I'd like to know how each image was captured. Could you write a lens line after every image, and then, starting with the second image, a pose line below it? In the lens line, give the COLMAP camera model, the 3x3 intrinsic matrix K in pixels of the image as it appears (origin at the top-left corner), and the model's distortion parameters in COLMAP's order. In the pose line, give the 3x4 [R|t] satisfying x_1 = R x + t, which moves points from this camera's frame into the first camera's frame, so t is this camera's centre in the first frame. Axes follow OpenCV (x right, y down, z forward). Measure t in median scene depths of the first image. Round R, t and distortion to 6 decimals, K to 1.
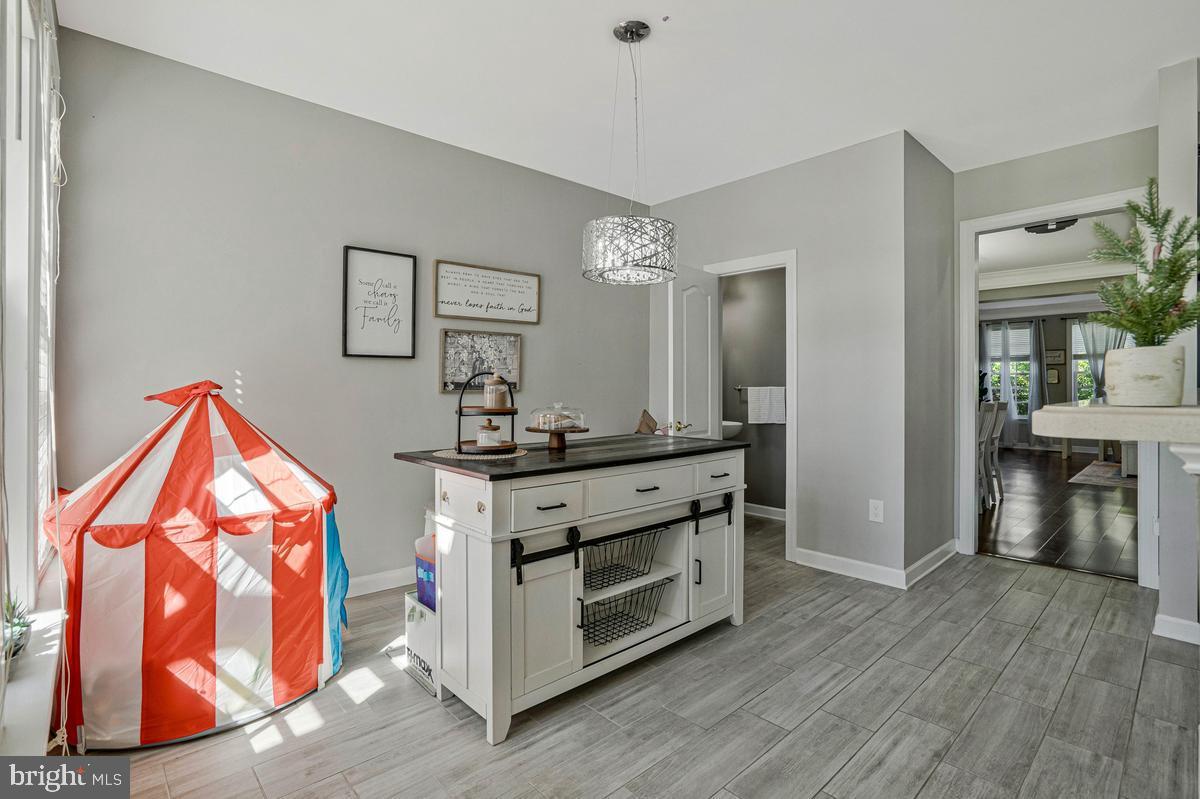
lens RADIAL K [[575.9, 0, 609.0], [0, 575.9, 377.0], [0, 0, 1]] dist [-0.051058, 0.016878]
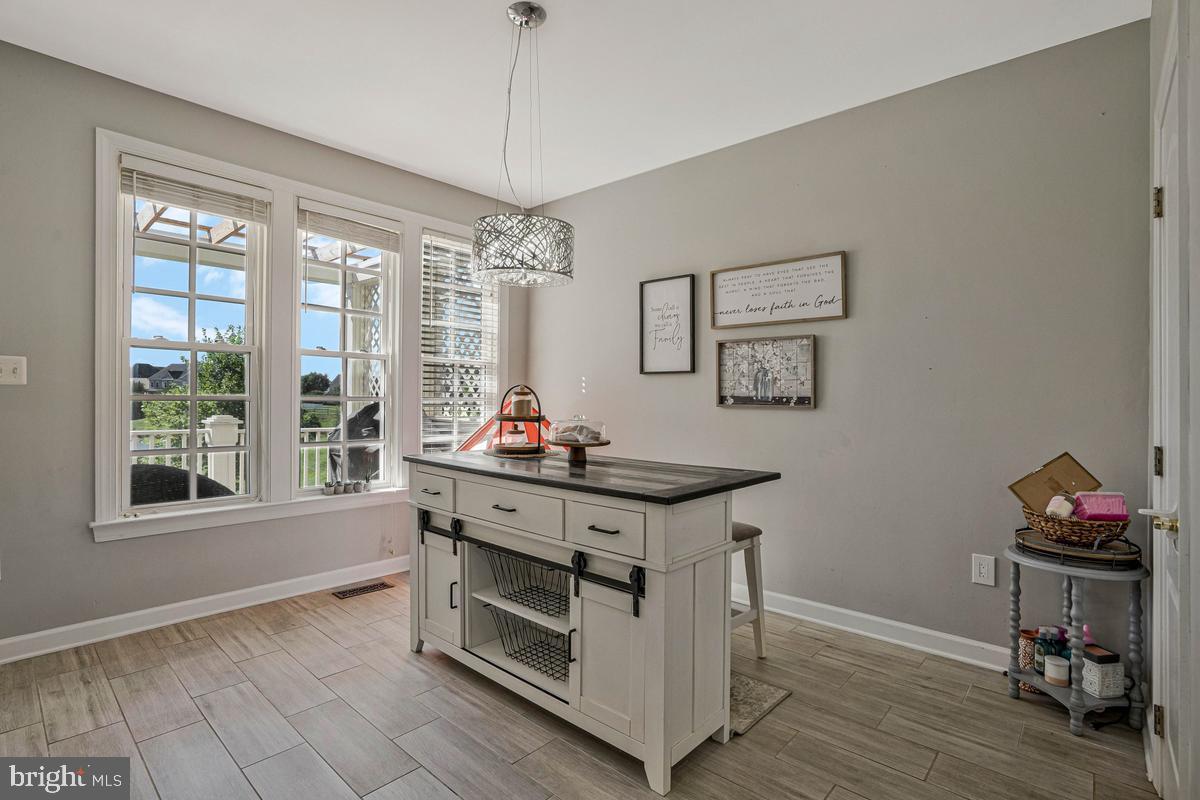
lens RADIAL K [[575.9, 0, 589.5], [0, 575.9, 395.1], [0, 0, 1]] dist [-0.051058, 0.016878]
pose [[0.080017, -0.000029, -0.996794, 0.682420], [-0.000924, 1.000000, -0.000103, 0.008534], [0.996793, 0.000930, 0.080017, 0.726020]]
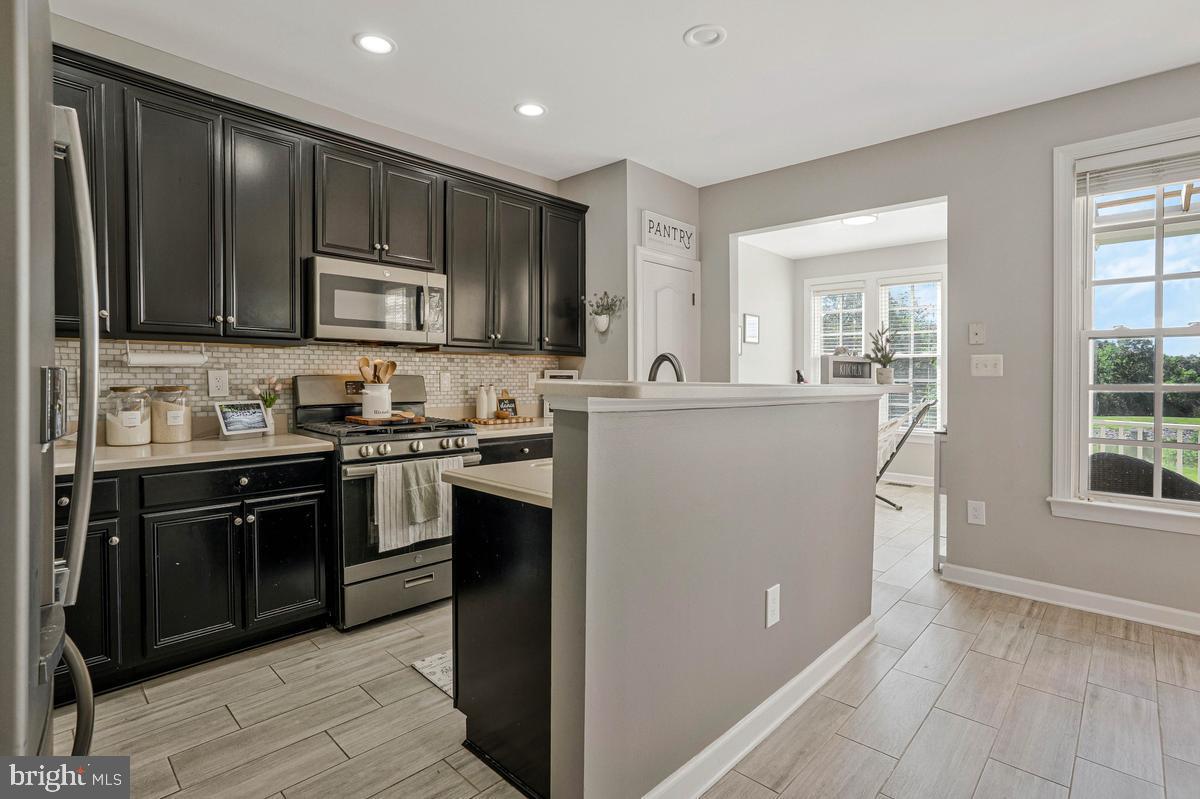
lens RADIAL K [[575.9, 0, 617.2], [0, 575.9, 384.5], [0, 0, 1]] dist [-0.051058, 0.016878]
pose [[-0.997473, -0.010186, -0.070312, 0.600319], [-0.010298, 0.999946, 0.001239, 0.015254], [0.070295, 0.001960, -0.997524, 0.930718]]
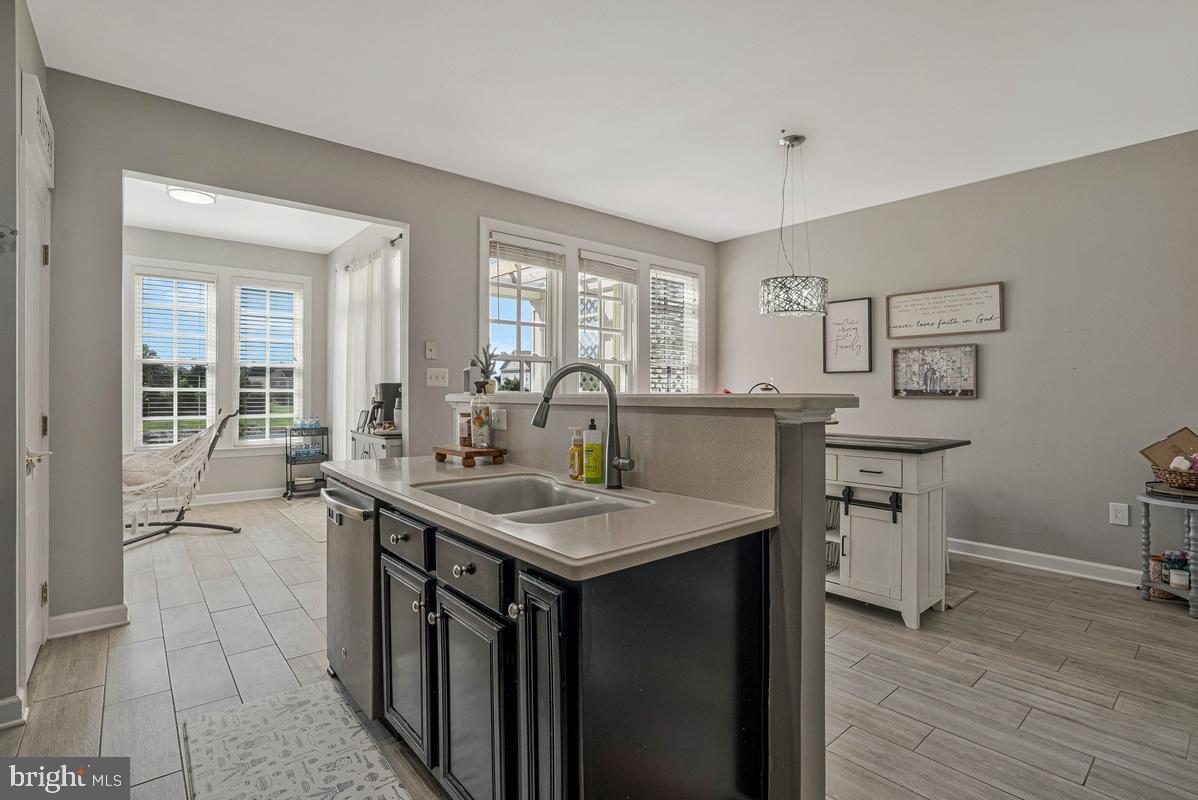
lens RADIAL K [[575.0, 0, 584.9], [0, 575.0, 392.7], [0, 0, 1]] dist [-0.051058, 0.016878]
pose [[-0.055405, 0.004792, -0.998452, 1.041655], [0.007059, 0.999965, 0.004408, 0.005622], [0.998439, -0.006804, -0.055437, 0.395276]]
